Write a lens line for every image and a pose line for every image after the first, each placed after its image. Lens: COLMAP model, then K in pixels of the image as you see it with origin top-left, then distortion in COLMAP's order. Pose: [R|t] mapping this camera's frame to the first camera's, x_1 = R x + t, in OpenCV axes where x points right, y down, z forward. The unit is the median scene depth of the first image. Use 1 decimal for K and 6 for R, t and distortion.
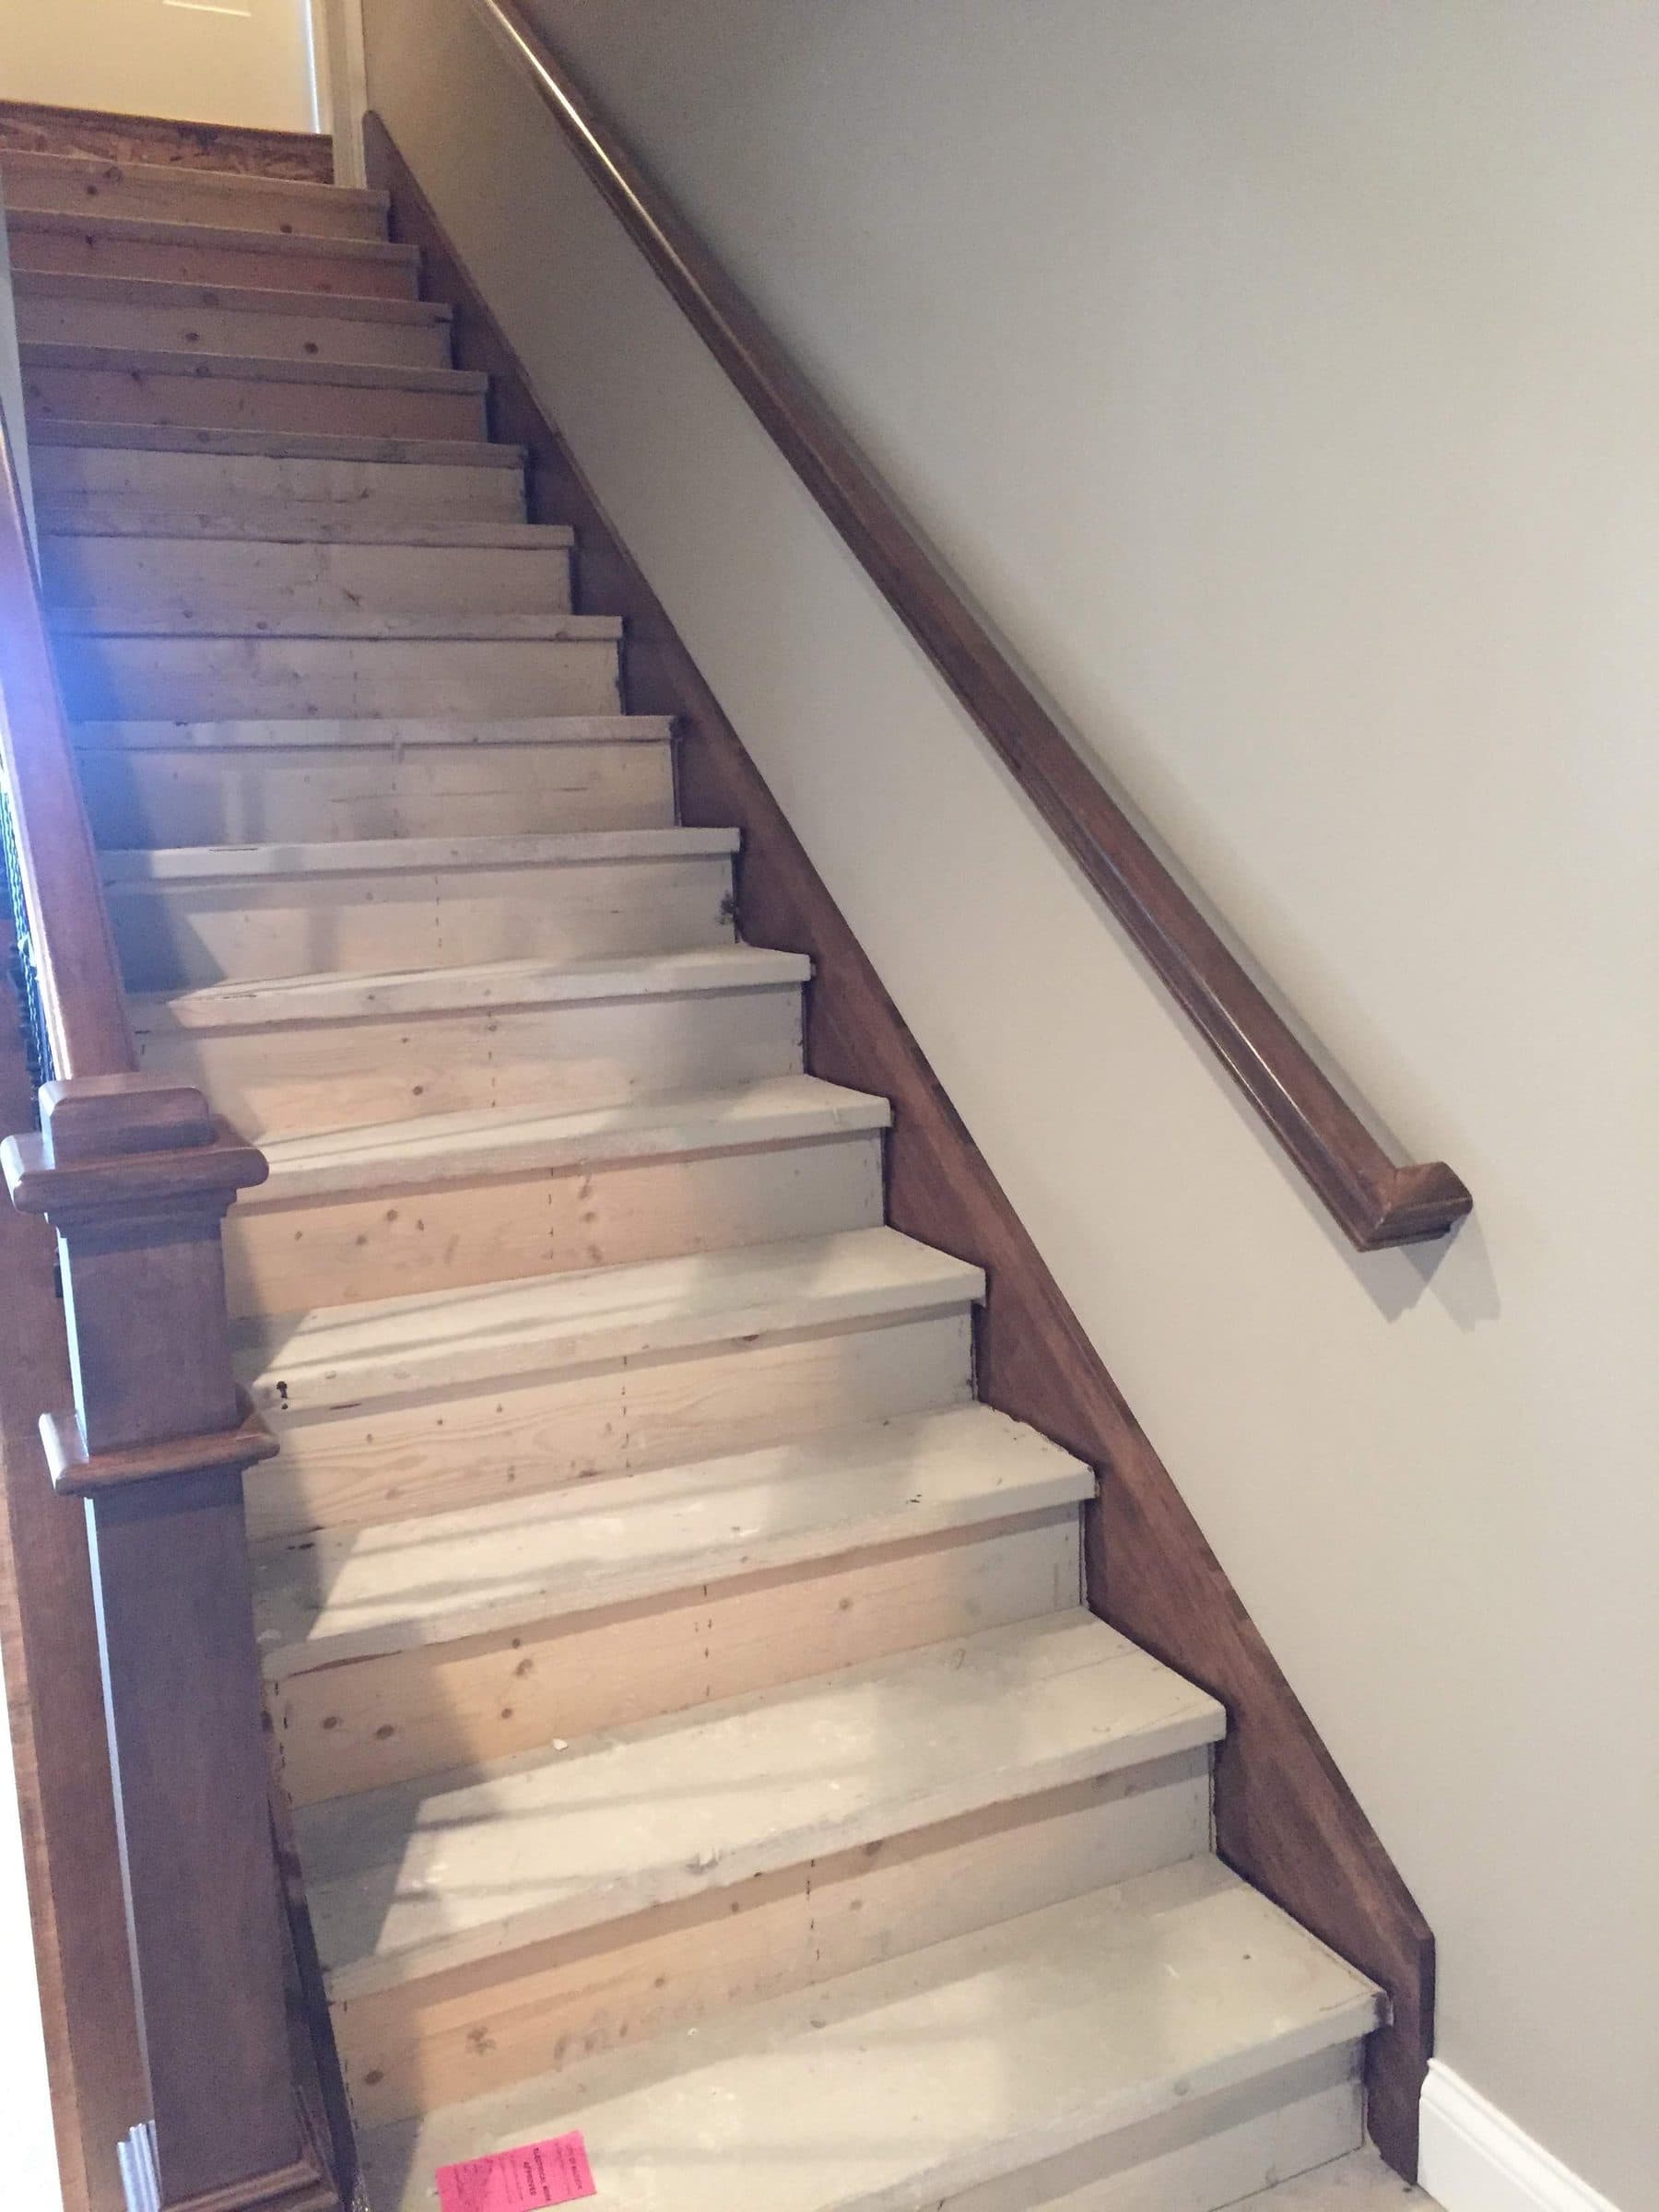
lens RADIAL K [[1860.5, 0, 829.5], [0, 1860.5, 1106.0], [0, 0, 1]] dist [0.057700, -0.103103]
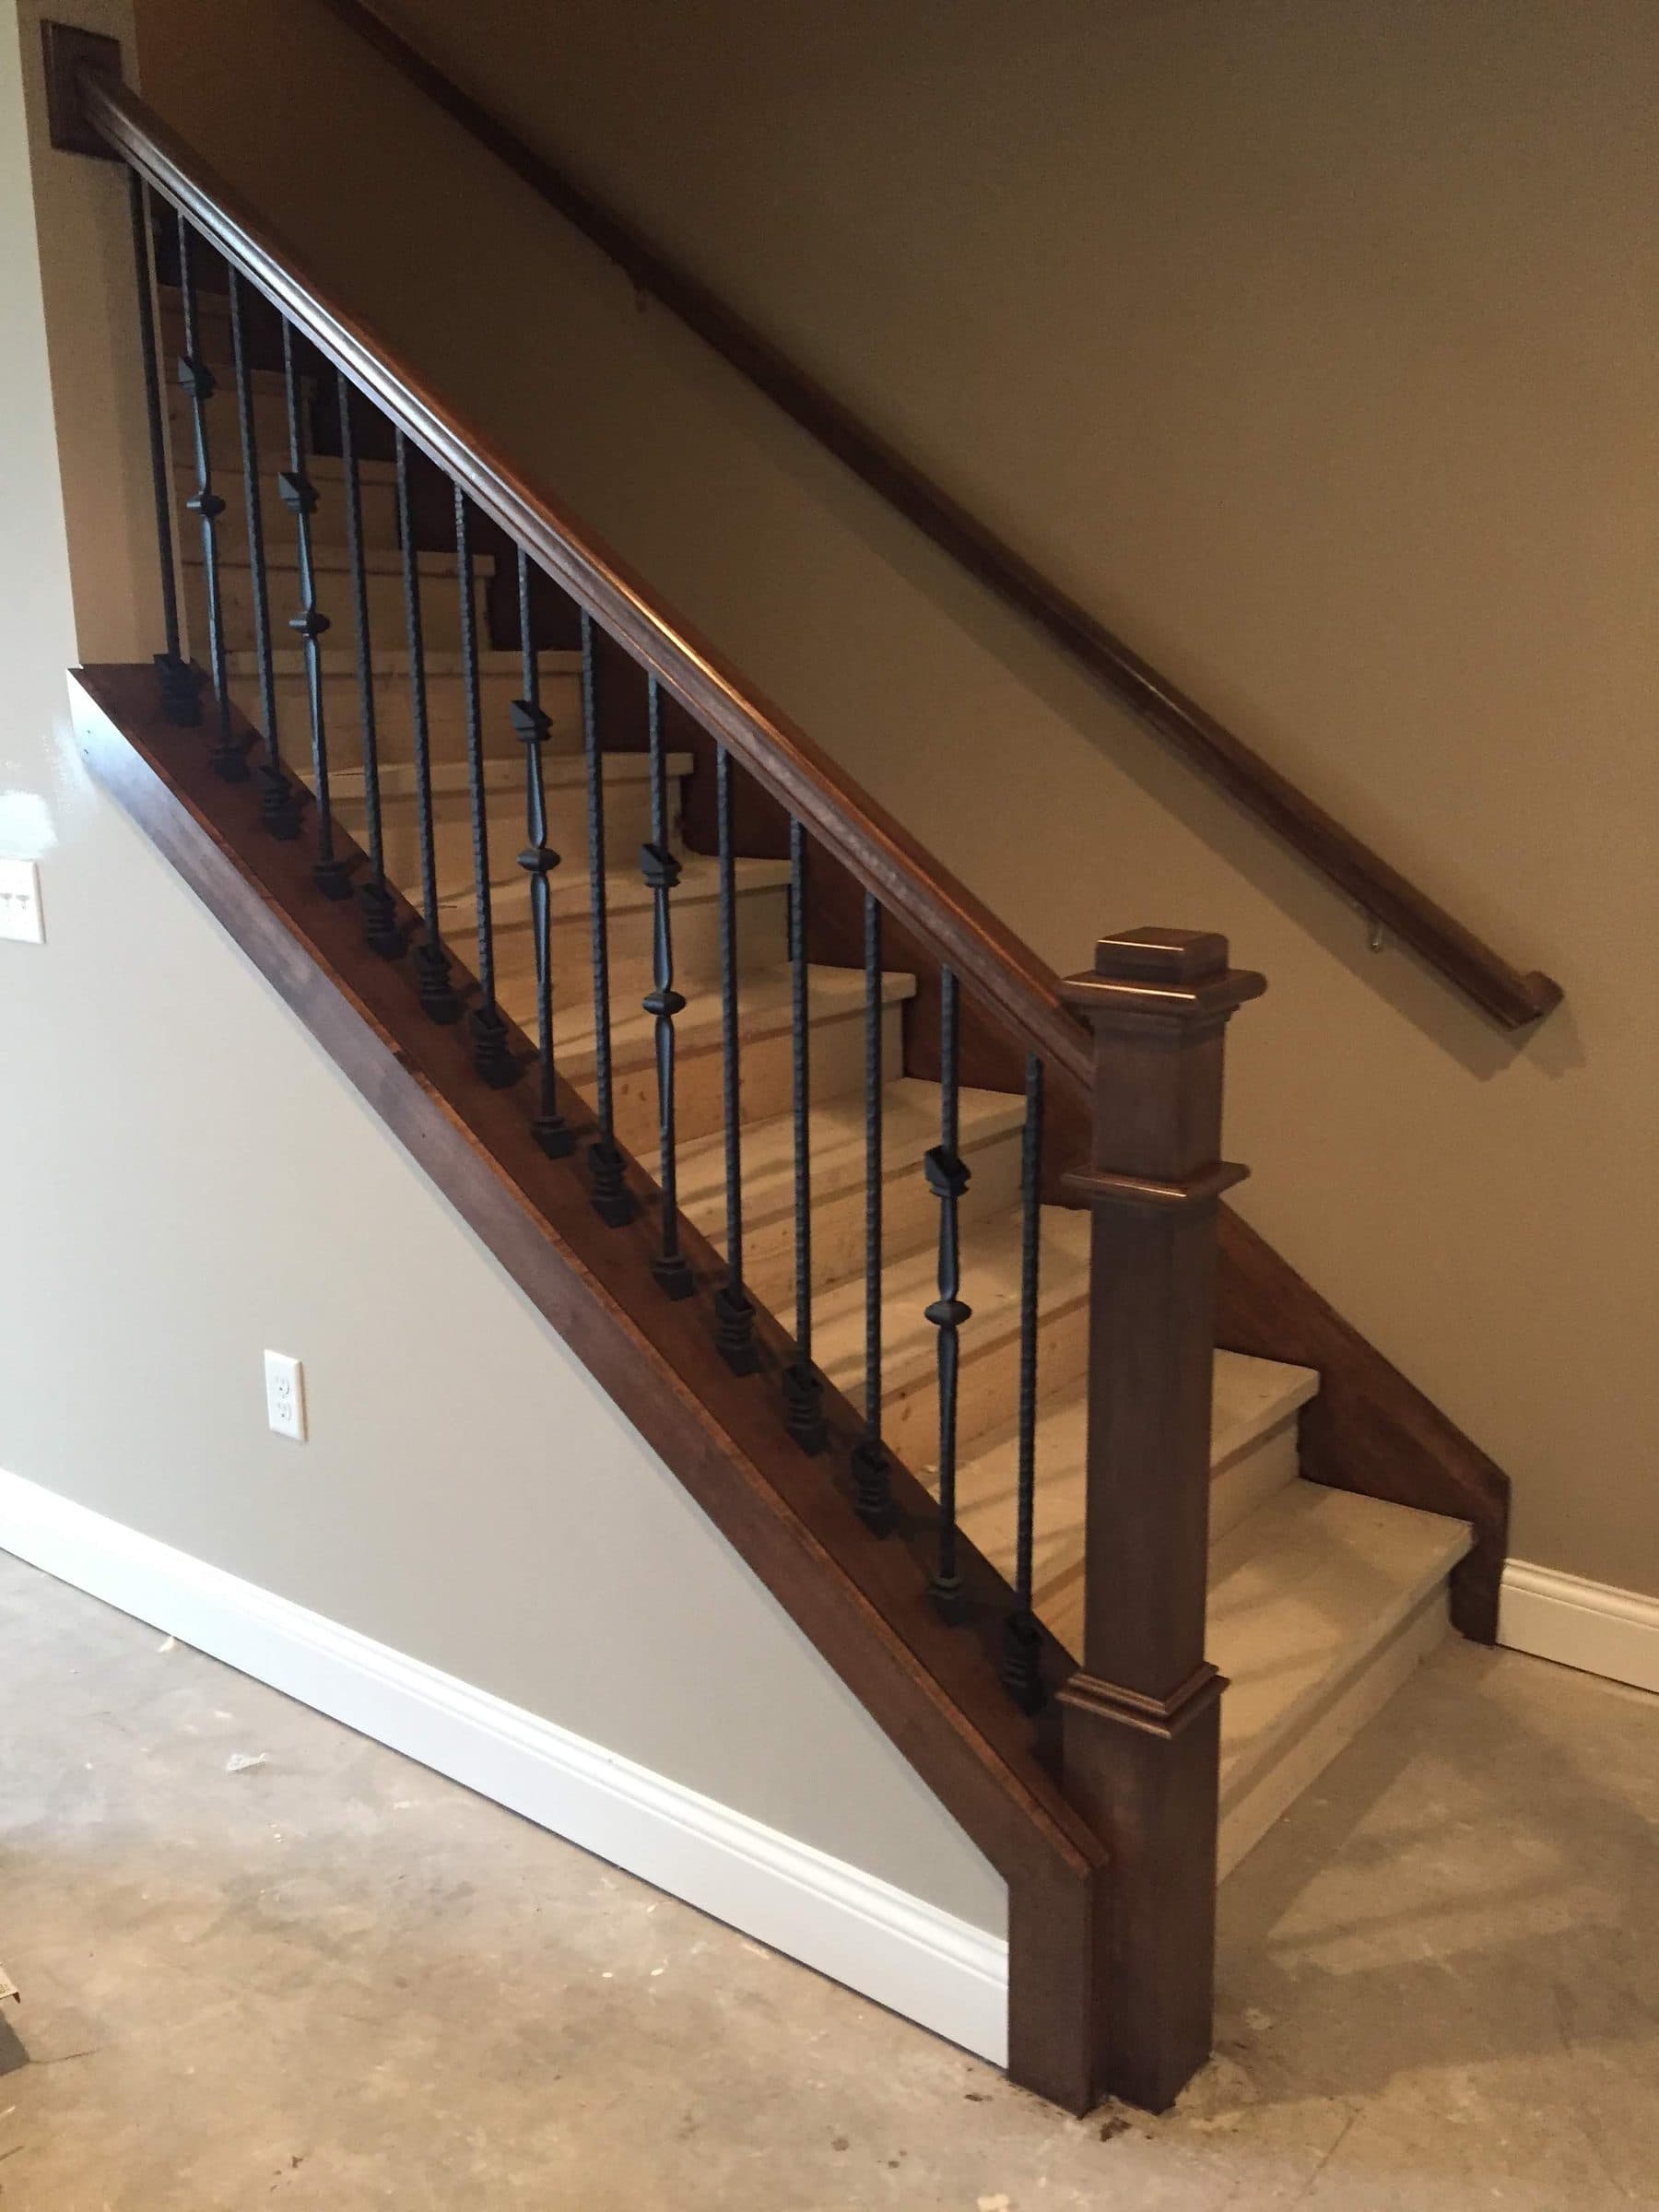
lens RADIAL K [[1860.5, 0, 829.5], [0, 1860.5, 1106.0], [0, 0, 1]] dist [0.057700, -0.103103]
pose [[0.892086, -0.077375, 0.445192, -0.787596], [0.061380, 0.996848, 0.050258, 0.022836], [-0.447678, -0.017508, 0.894024, -0.119485]]
